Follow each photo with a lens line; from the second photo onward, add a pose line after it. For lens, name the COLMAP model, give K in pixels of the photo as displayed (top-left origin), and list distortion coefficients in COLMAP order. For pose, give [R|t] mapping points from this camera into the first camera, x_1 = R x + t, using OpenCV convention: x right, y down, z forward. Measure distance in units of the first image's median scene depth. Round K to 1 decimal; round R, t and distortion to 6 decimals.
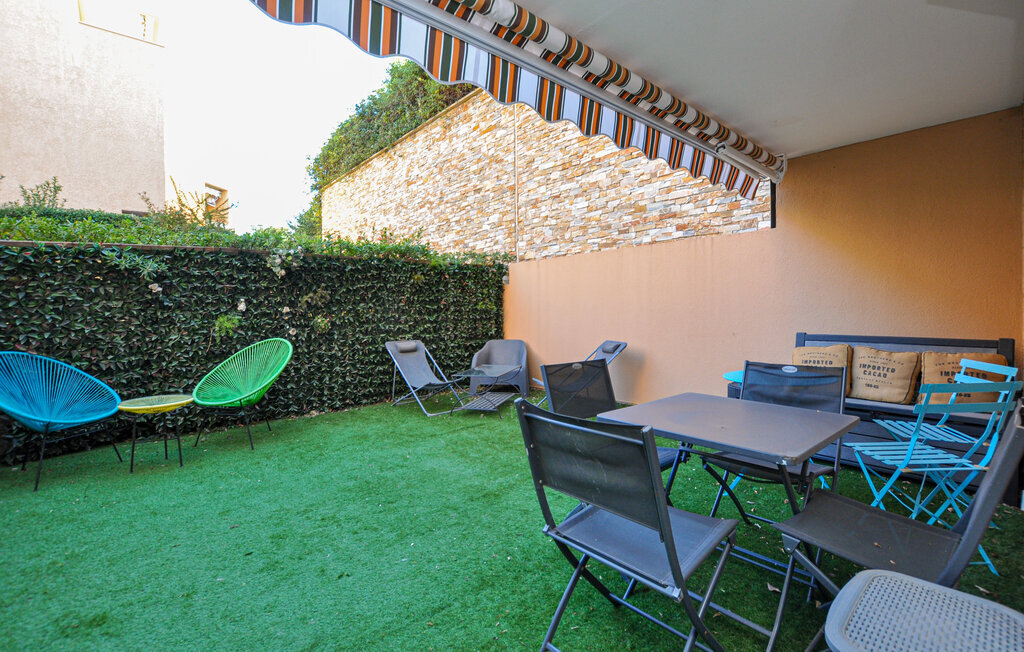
lens RADIAL K [[451.1, 0, 515.0], [0, 451.1, 320.9], [0, 0, 1]] dist [-0.031944, 0.005914]
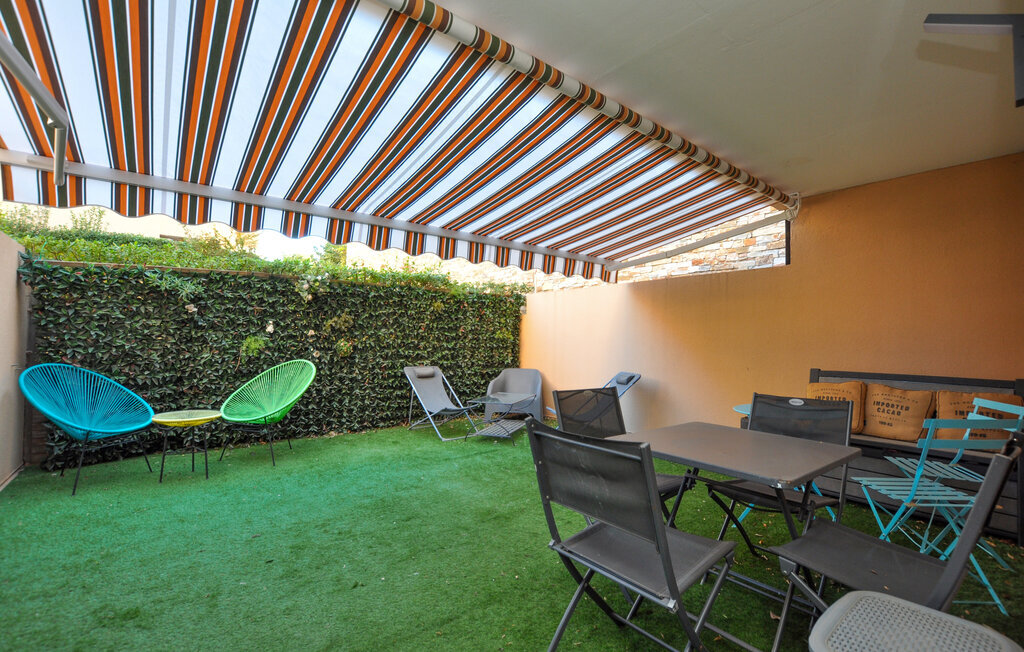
lens RADIAL K [[451.1, 0, 514.9], [0, 451.1, 330.9], [0, 0, 1]] dist [-0.031944, 0.005914]
pose [[0.998872, 0.026349, -0.039498, 0.003332], [-0.028138, 0.998571, -0.045442, 0.004685], [0.038245, 0.046502, 0.998186, -0.023575]]
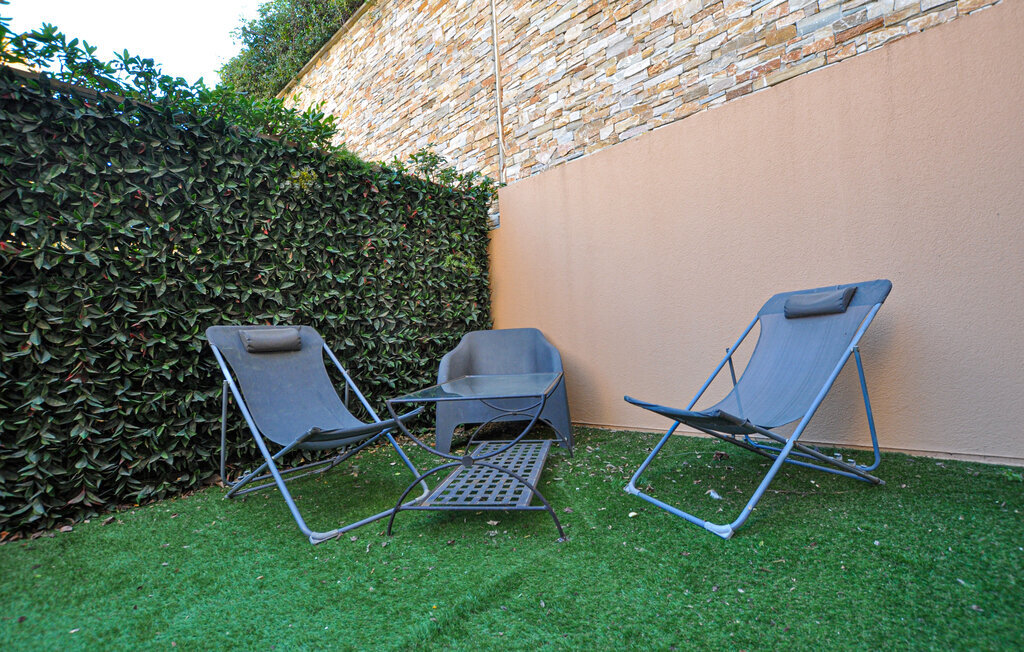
lens RADIAL K [[451.1, 0, 513.8], [0, 451.1, 329.2], [0, 0, 1]] dist [-0.031944, 0.005914]
pose [[0.992041, -0.040293, 0.119294, -0.090876], [0.046884, 0.997495, -0.052969, 0.093475], [-0.116861, 0.058140, 0.991445, 0.690421]]
